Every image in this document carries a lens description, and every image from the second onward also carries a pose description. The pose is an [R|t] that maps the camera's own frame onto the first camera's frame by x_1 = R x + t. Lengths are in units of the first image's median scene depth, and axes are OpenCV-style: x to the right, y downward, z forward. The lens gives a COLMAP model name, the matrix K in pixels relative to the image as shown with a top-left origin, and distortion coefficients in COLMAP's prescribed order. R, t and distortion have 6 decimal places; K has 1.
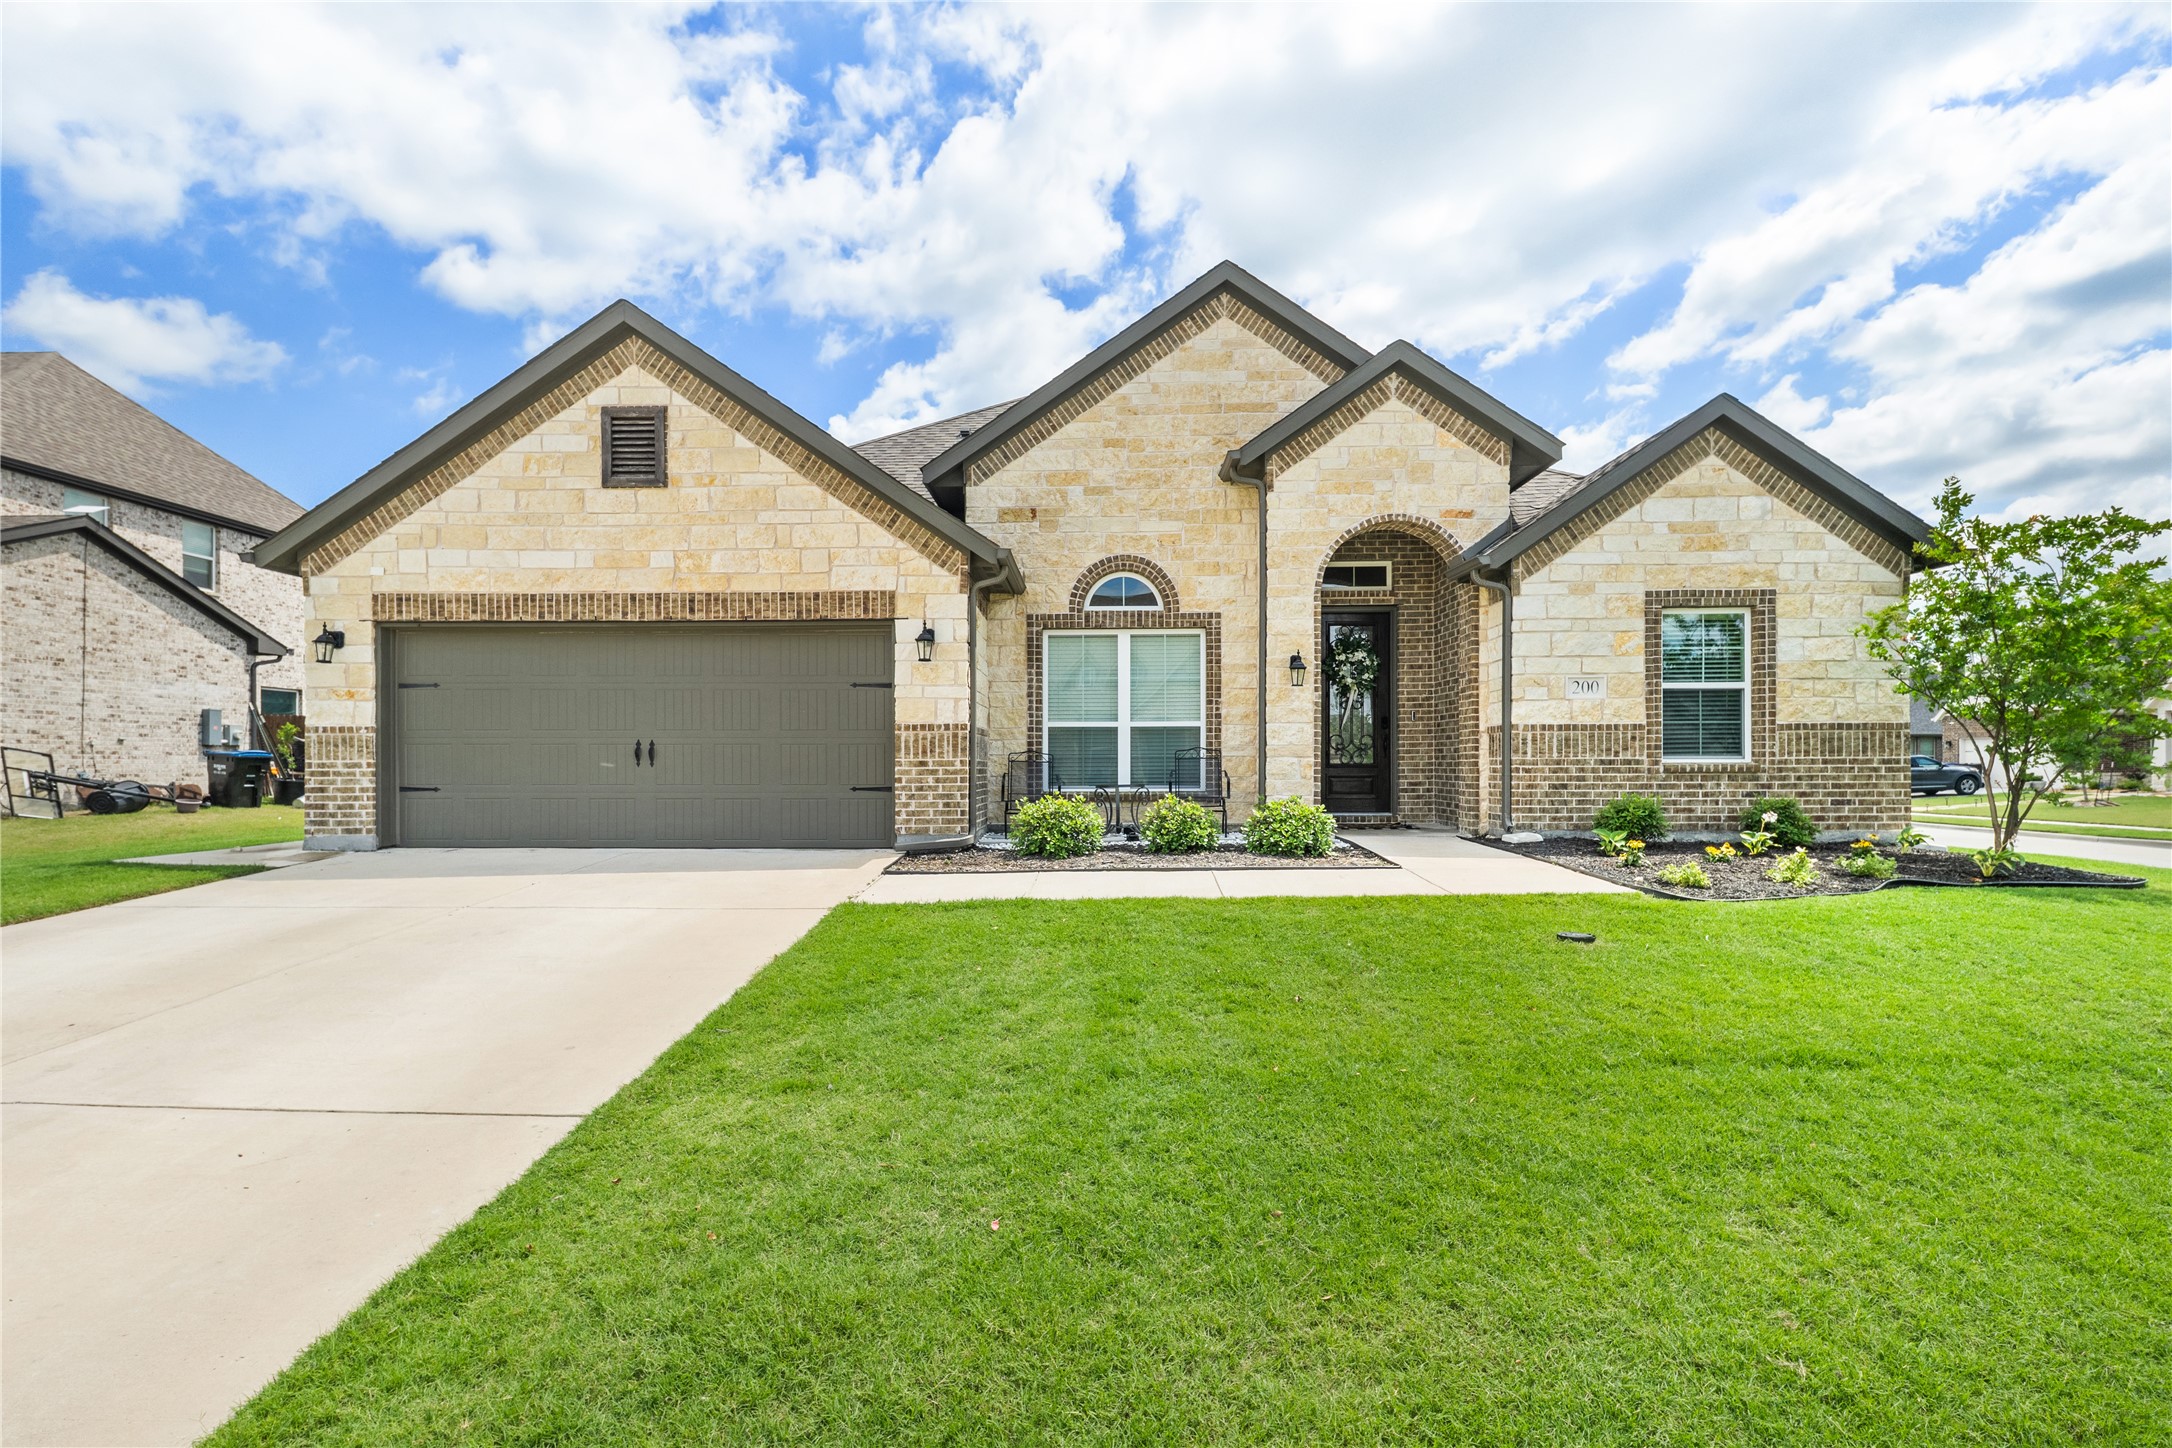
lens RADIAL K [[948.7, 0, 1074.6], [0, 948.7, 755.2], [0, 0, 1]] dist [0.004654, -0.000016]
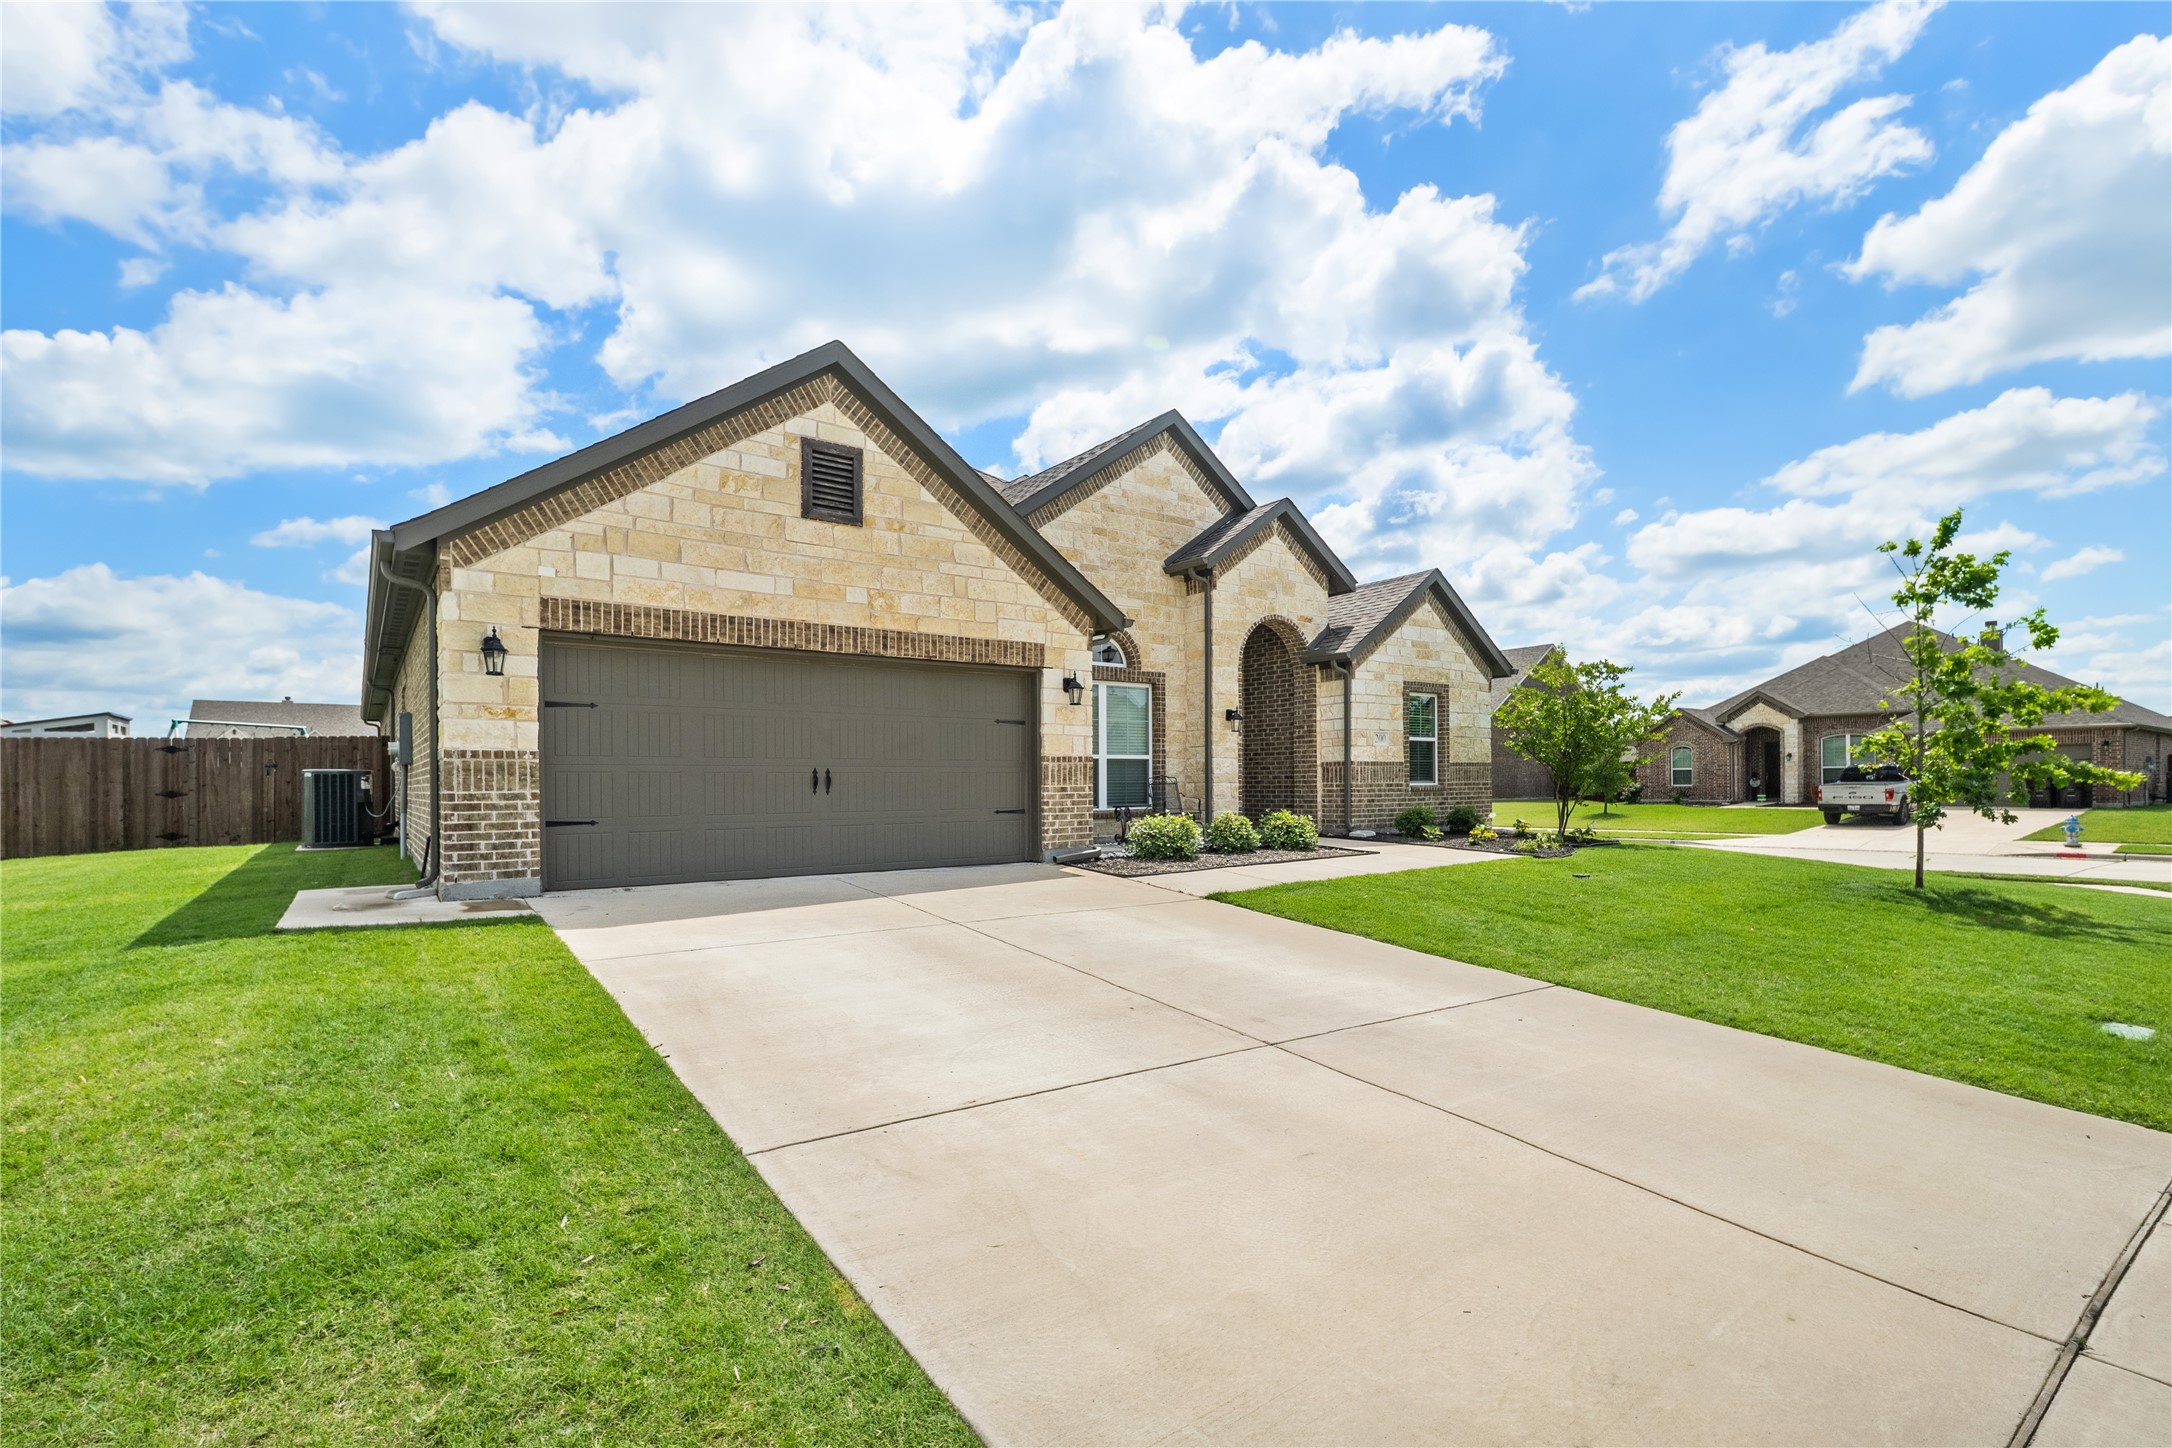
lens RADIAL K [[973.3, 0, 1055.0], [0, 973.3, 776.6], [0, 0, 1]] dist [0.003838, -0.004952]
pose [[0.800156, 0.000062, 0.599793, -0.893886], [0.003455, 0.999983, -0.004712, -0.001477], [-0.599783, 0.005843, 0.800142, 0.016356]]
